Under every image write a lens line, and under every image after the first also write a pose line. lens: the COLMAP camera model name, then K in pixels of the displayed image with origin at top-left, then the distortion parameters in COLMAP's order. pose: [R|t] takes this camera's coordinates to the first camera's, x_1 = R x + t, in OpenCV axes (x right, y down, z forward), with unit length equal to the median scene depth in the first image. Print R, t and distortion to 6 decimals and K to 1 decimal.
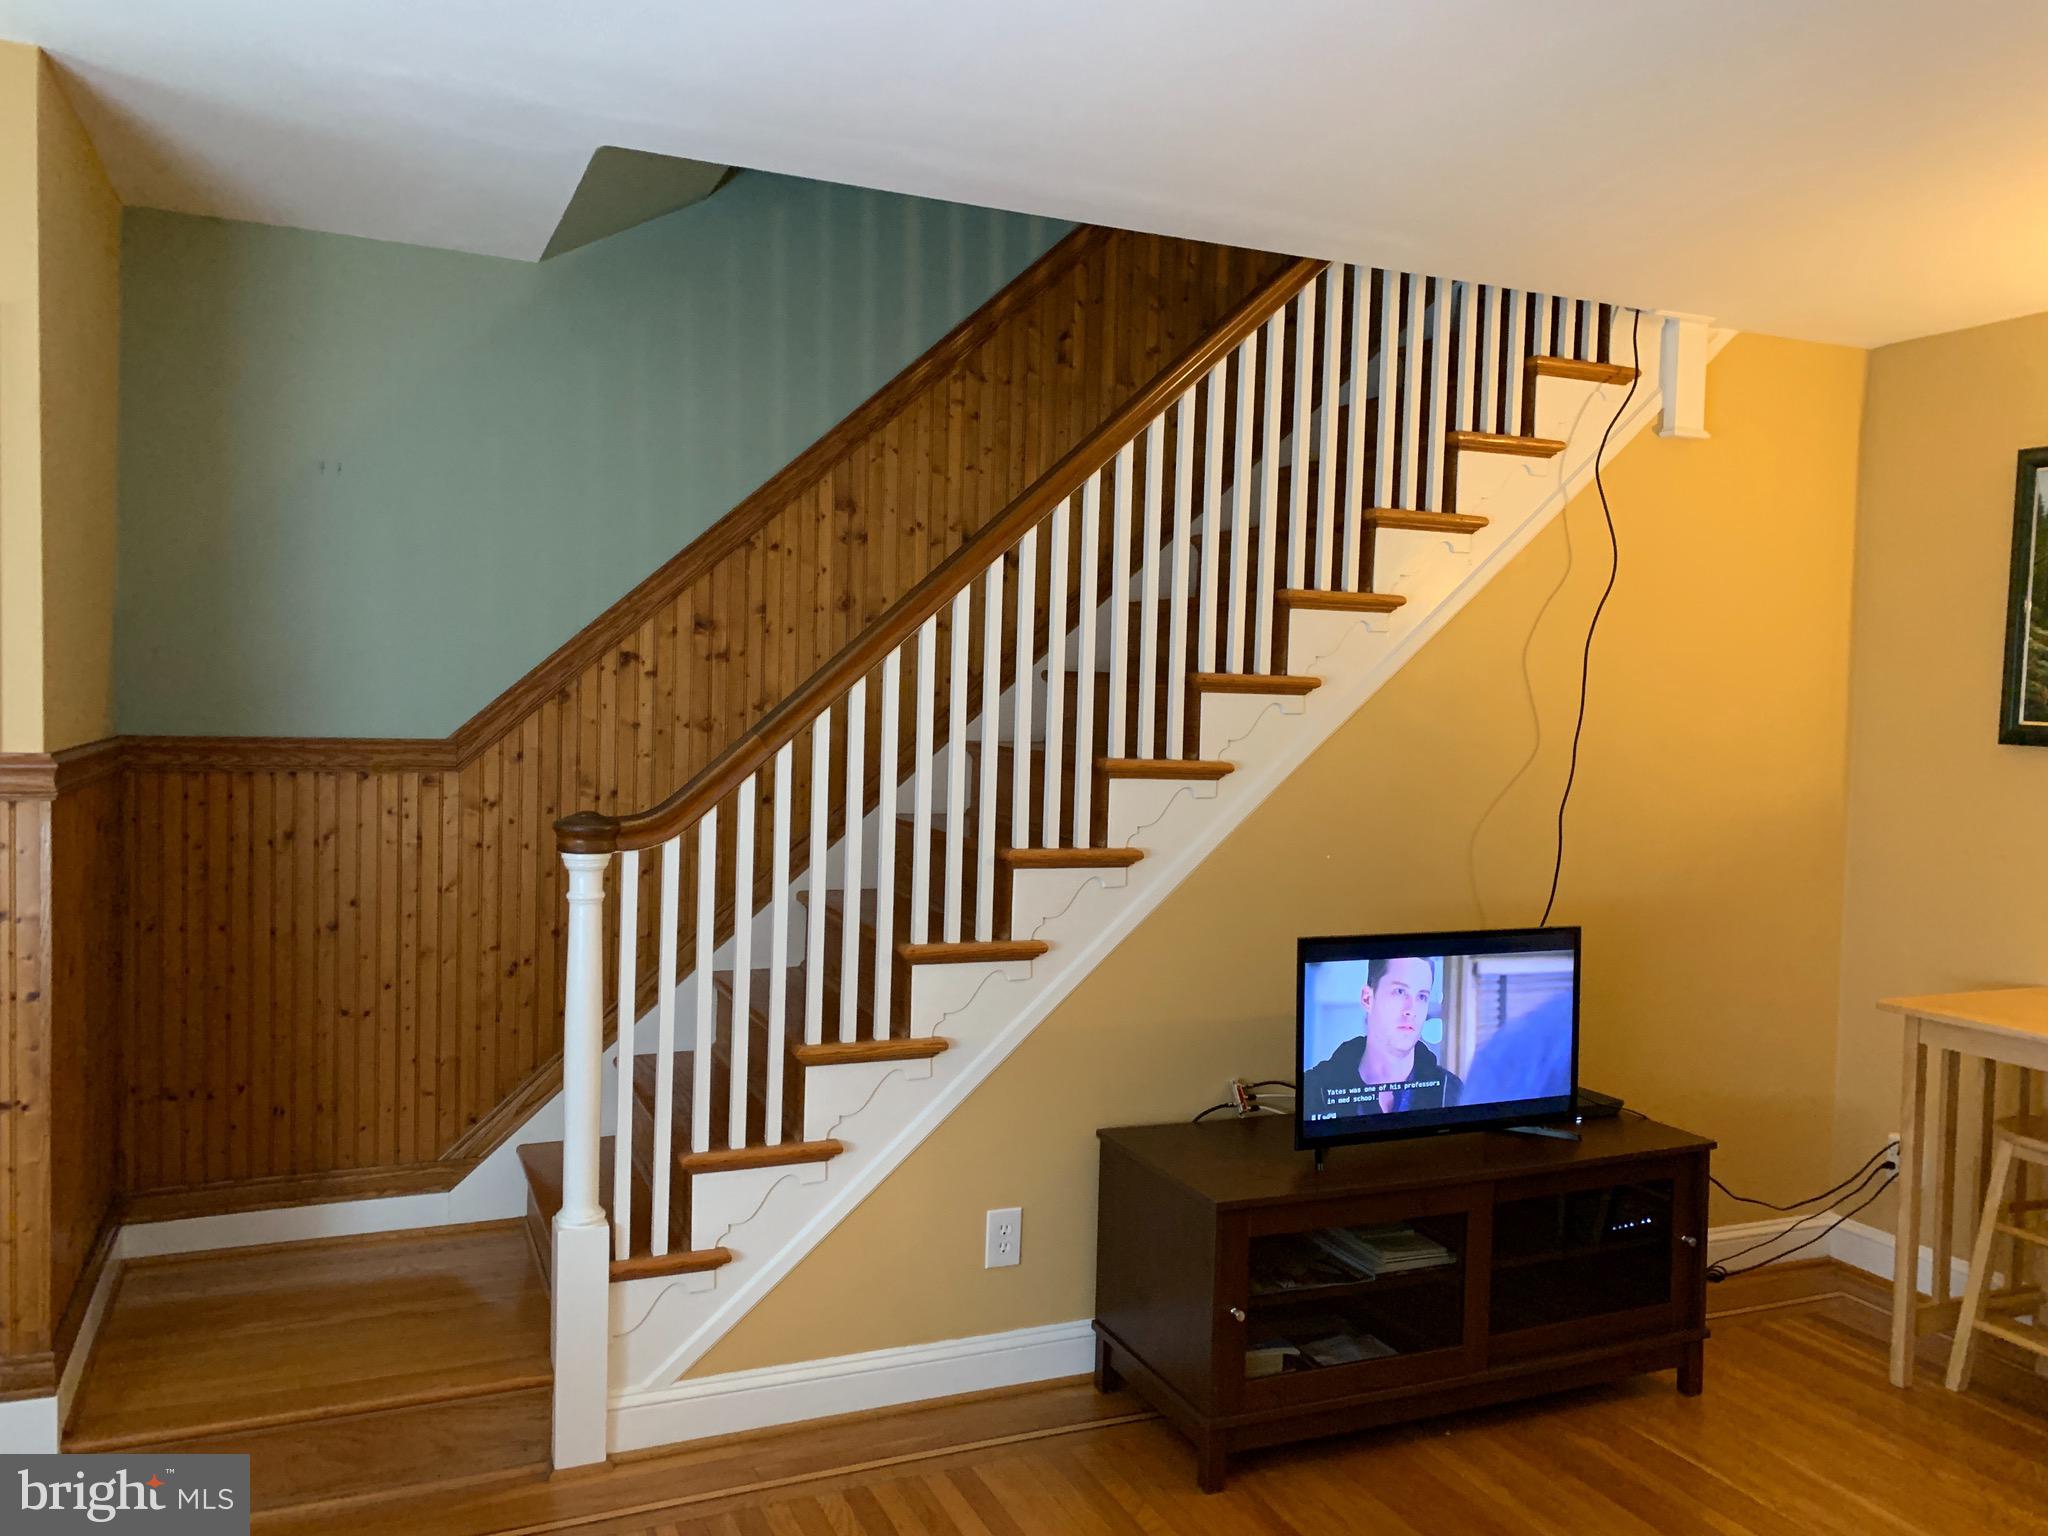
lens RADIAL K [[1524.1, 0, 1019.0], [0, 1524.1, 765.6], [0, 0, 1]] dist [0.028909, -0.027358]
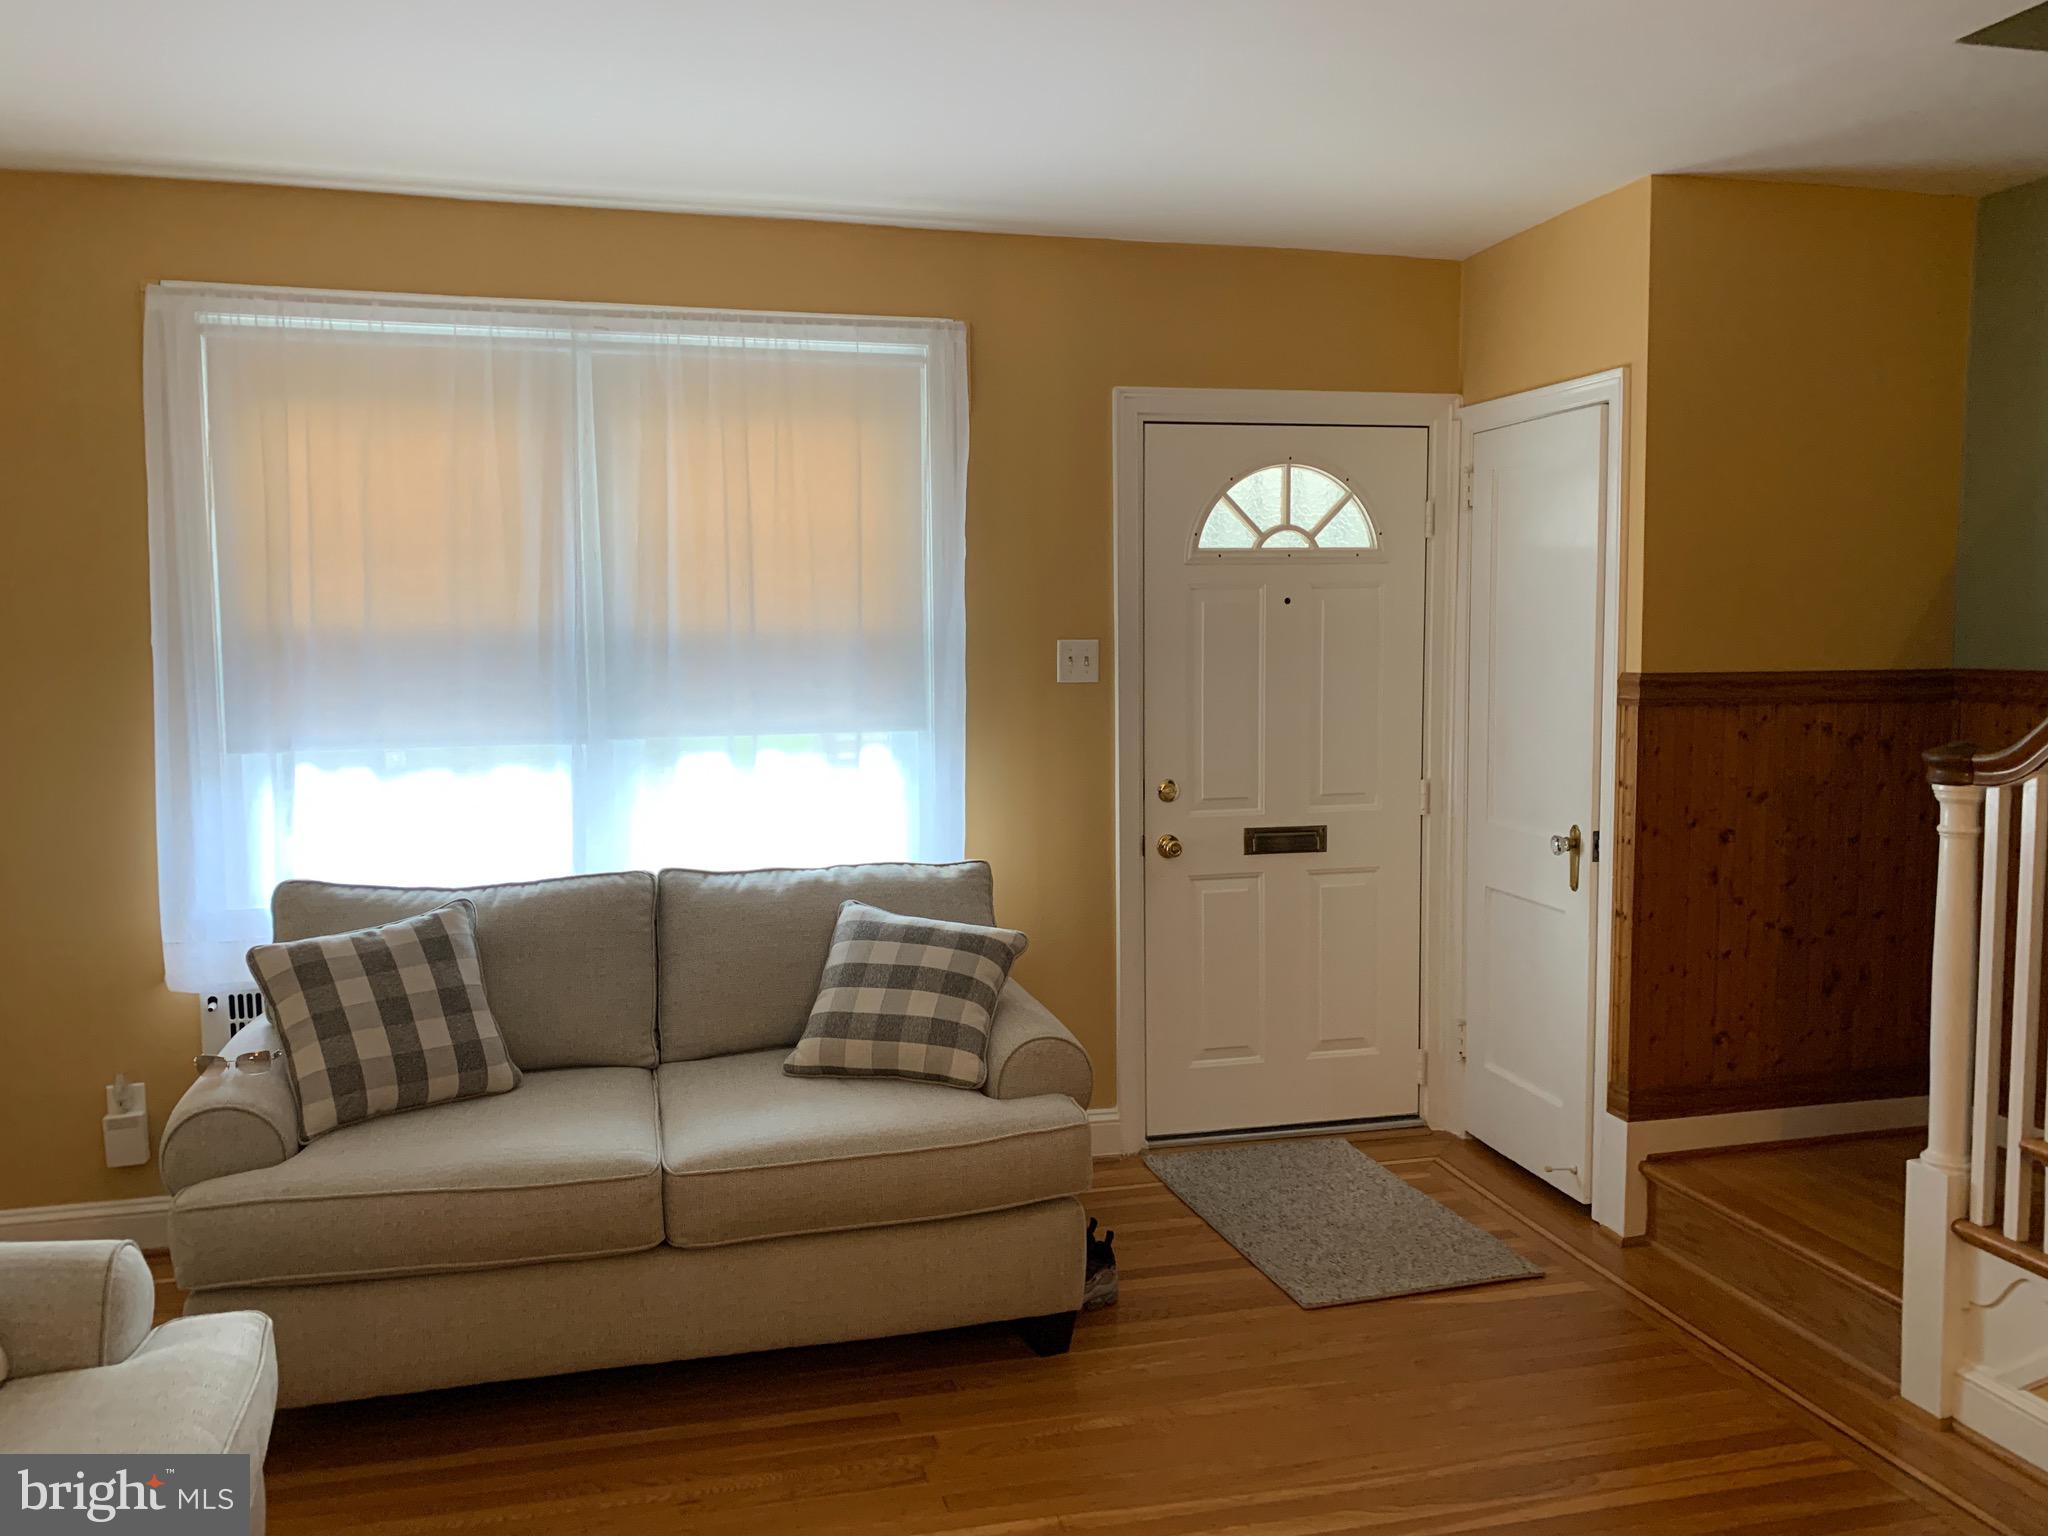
lens RADIAL K [[1524.1, 0, 1019.0], [0, 1524.1, 765.6], [0, 0, 1]] dist [0.028909, -0.027358]
pose [[-0.127327, 0.065308, -0.989708, 0.740251], [-0.043859, 0.996483, 0.071397, 0.001464], [0.990891, 0.052498, -0.124015, 0.529405]]
